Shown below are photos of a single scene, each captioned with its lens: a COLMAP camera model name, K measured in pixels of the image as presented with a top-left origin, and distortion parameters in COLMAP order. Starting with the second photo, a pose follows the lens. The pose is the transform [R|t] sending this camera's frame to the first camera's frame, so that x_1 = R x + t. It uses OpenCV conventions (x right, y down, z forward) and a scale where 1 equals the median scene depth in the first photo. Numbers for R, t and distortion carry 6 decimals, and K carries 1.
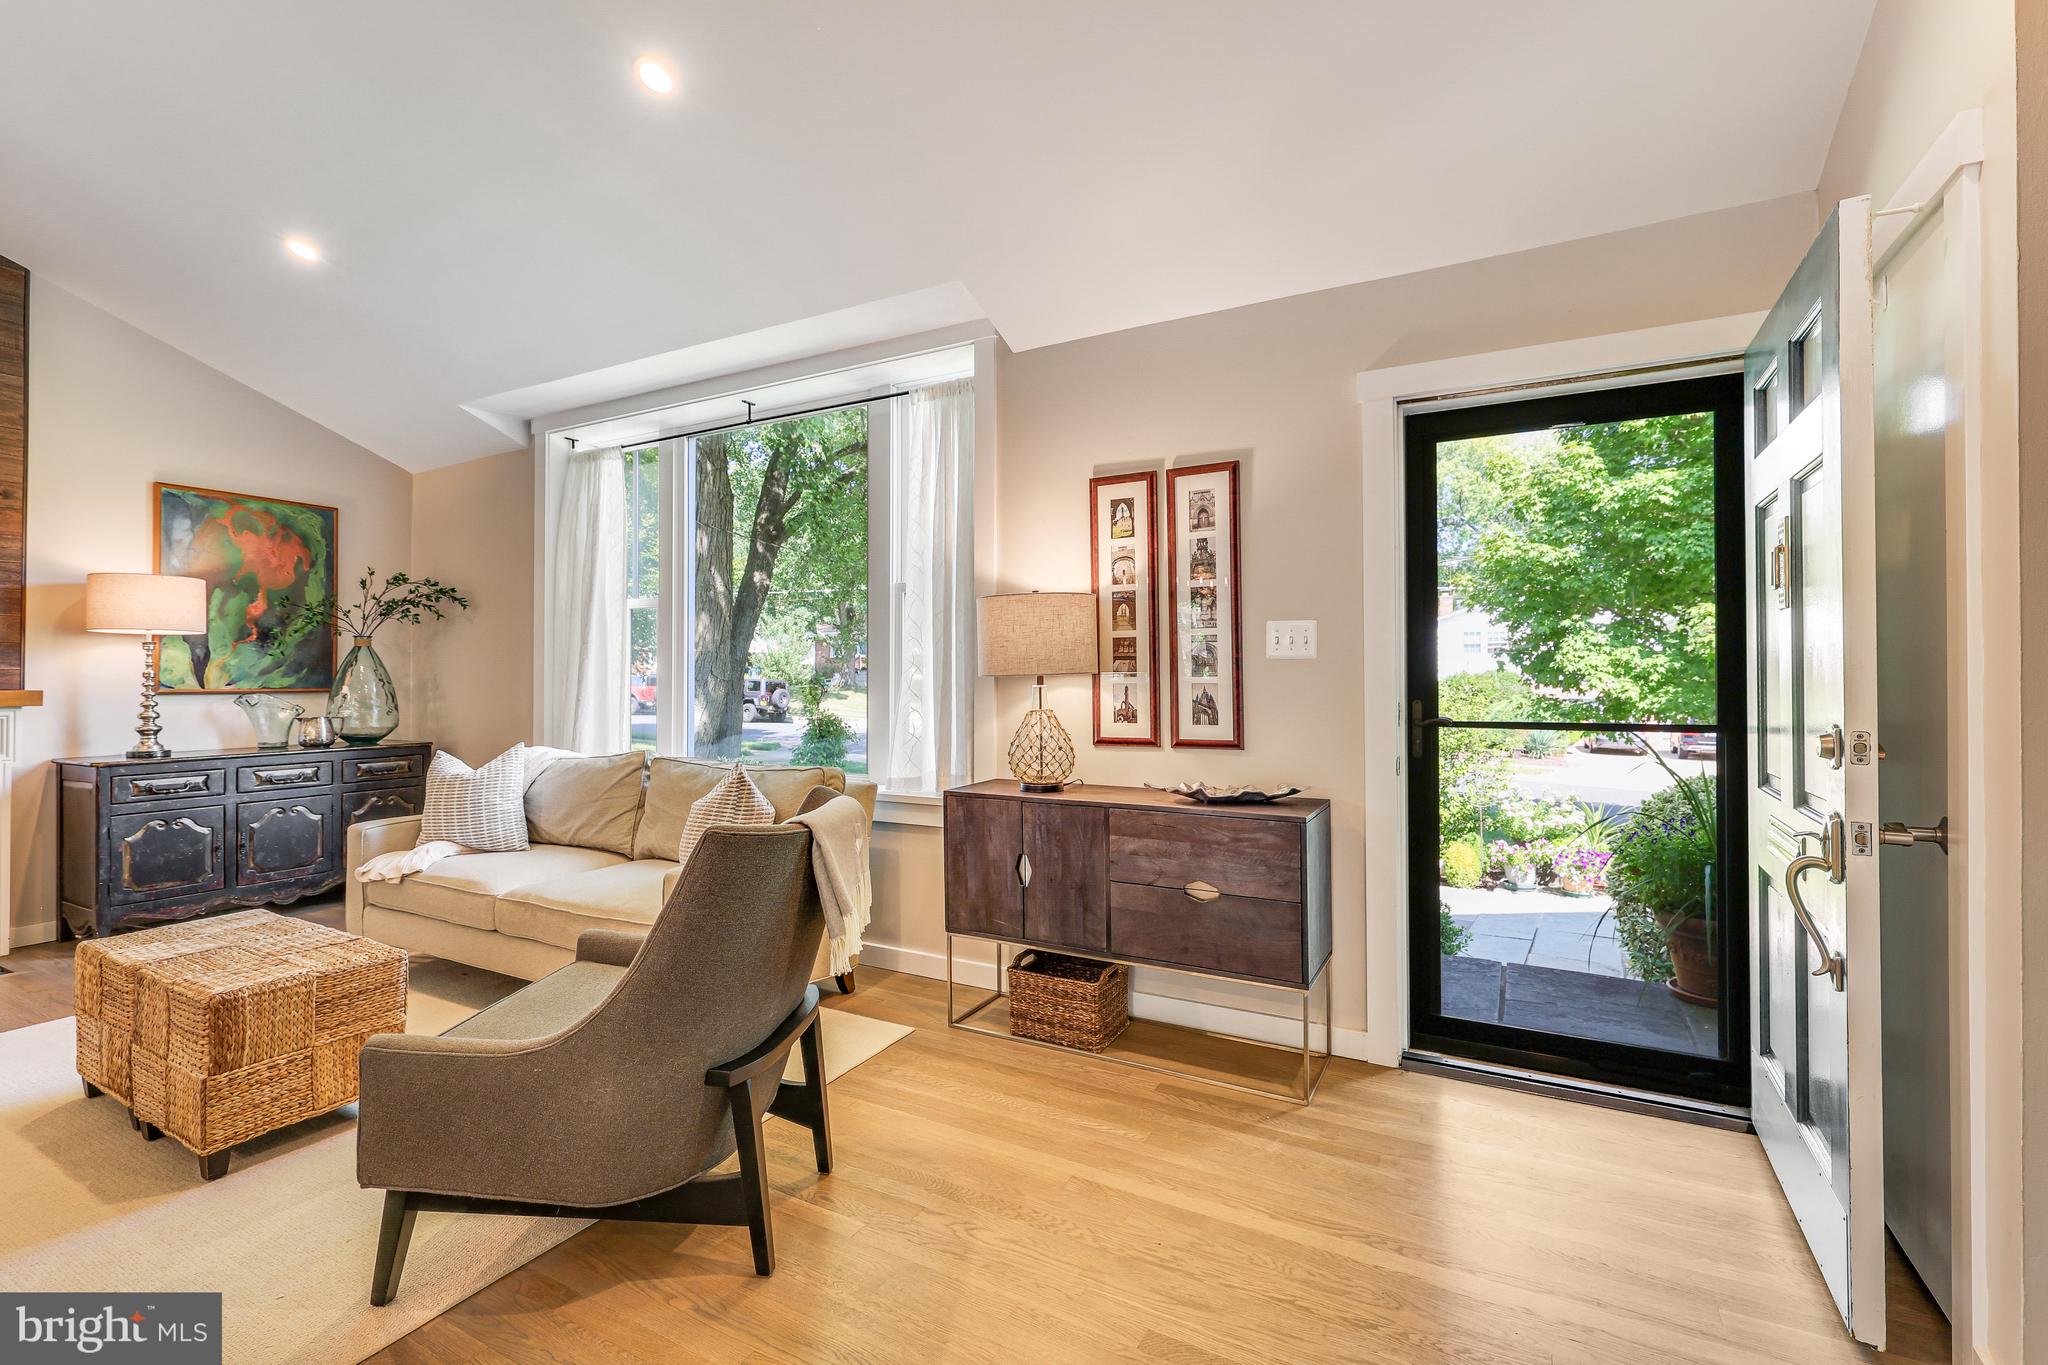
lens RADIAL K [[899.3, 0, 1010.7], [0, 899.3, 671.3], [0, 0, 1]] dist [-0.000843, -0.001809]
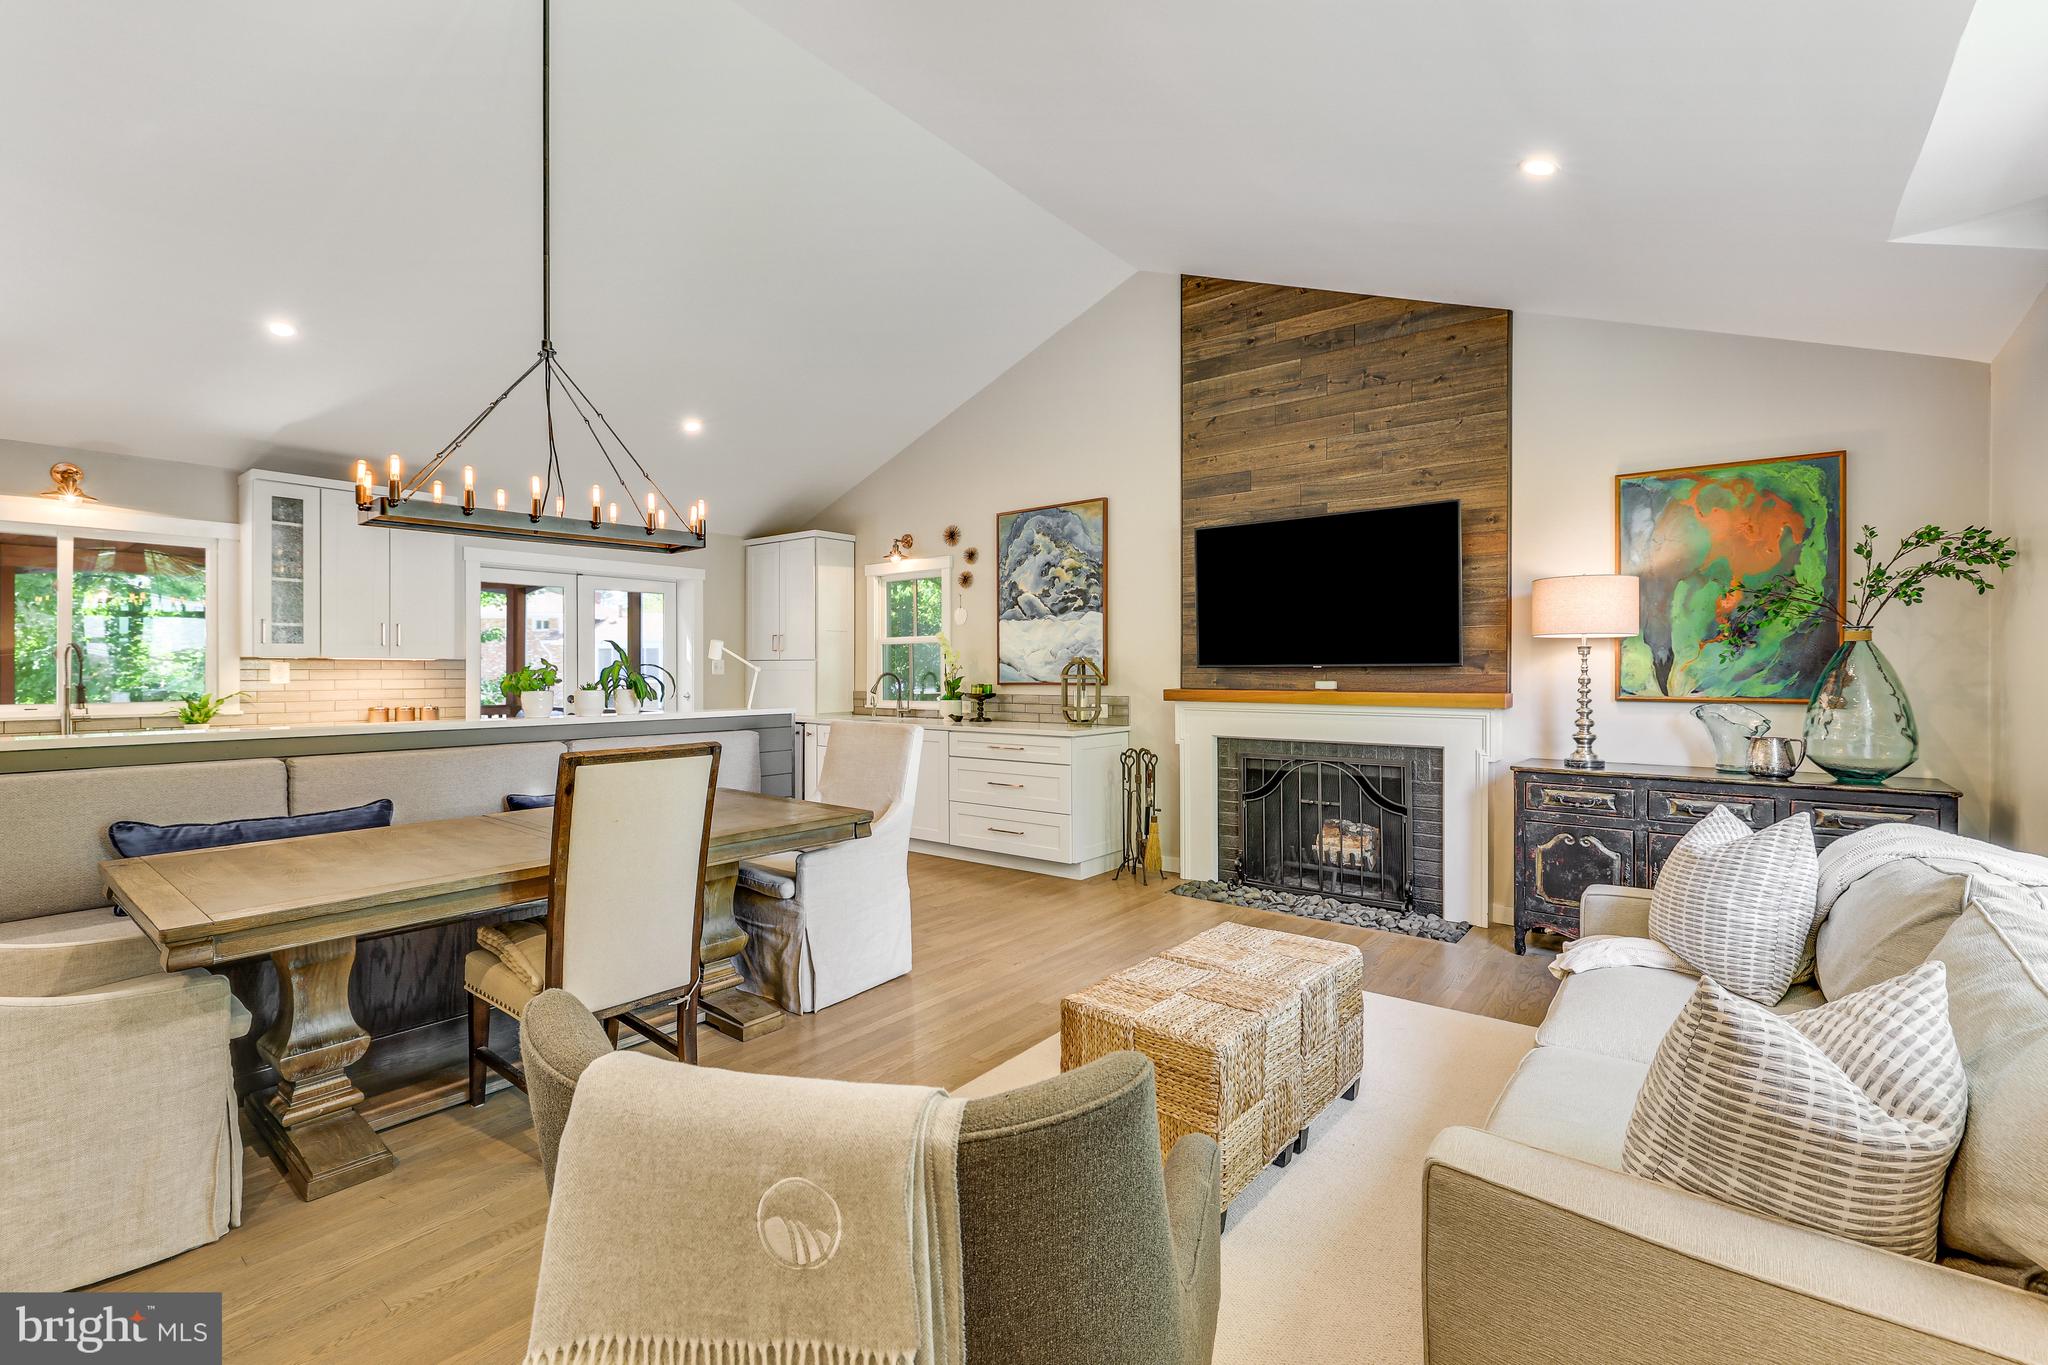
lens RADIAL K [[899.3, 0, 1020.0], [0, 899.3, 667.2], [0, 0, 1]] dist [-0.000843, -0.001809]
pose [[-0.146325, -0.001442, -0.989236, 0.094963], [0.006555, 0.999976, -0.002428, -0.014538], [0.989215, -0.006839, -0.146312, 0.671053]]
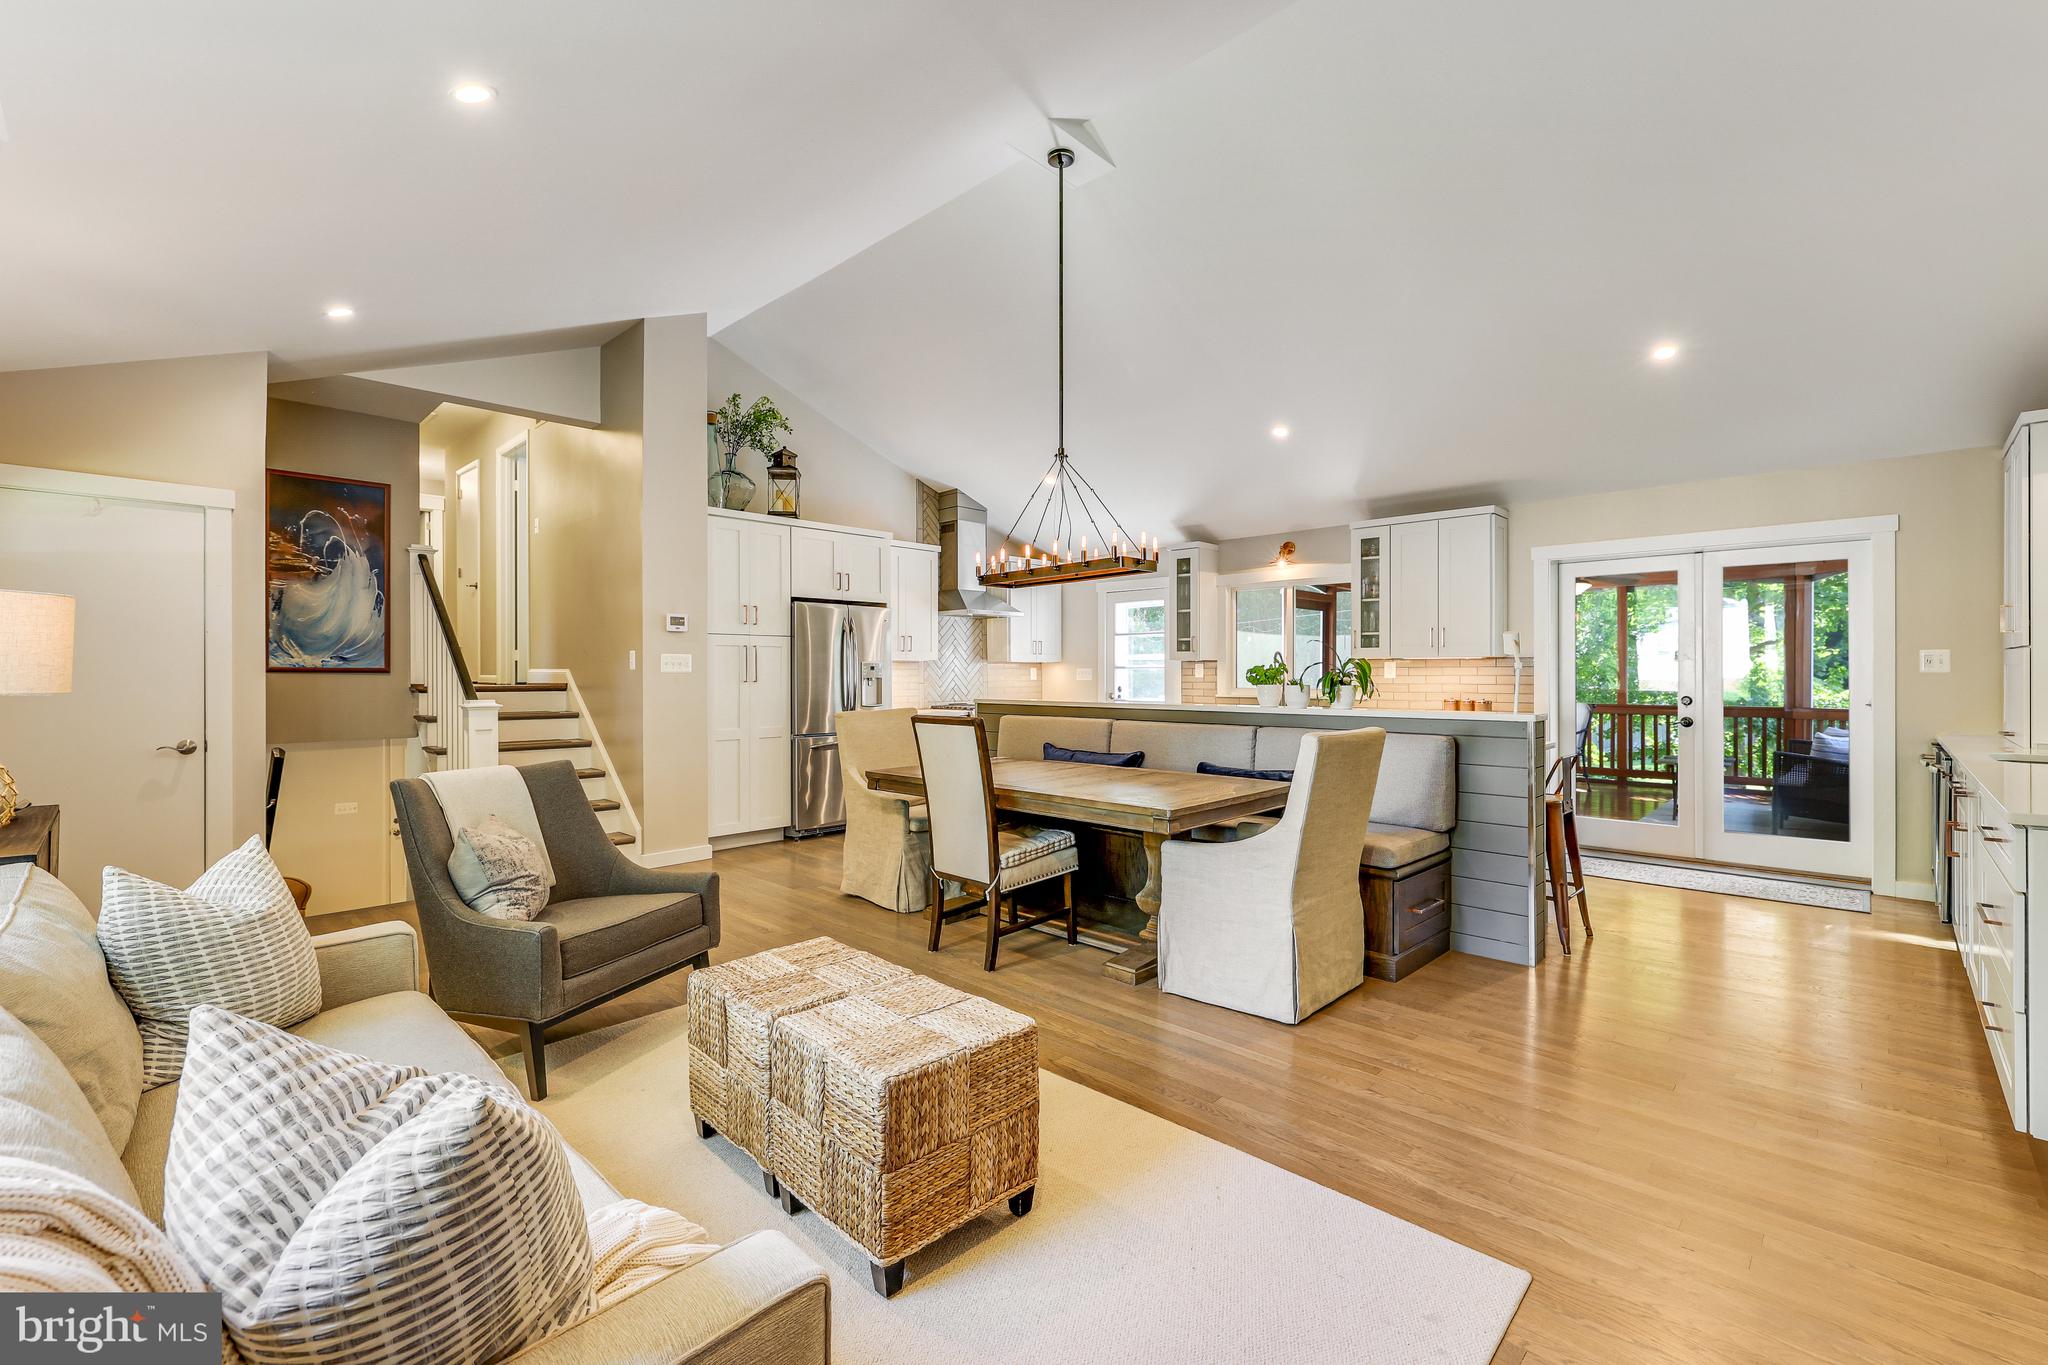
lens RADIAL K [[899.3, 0, 1029.4], [0, 899.3, 669.2], [0, 0, 1]] dist [-0.000843, -0.001809]
pose [[-0.964446, 0.006378, 0.264203, -1.003922], [0.003684, 0.999936, -0.010690, 0.000089], [-0.264254, -0.009336, -0.964408, 1.363006]]
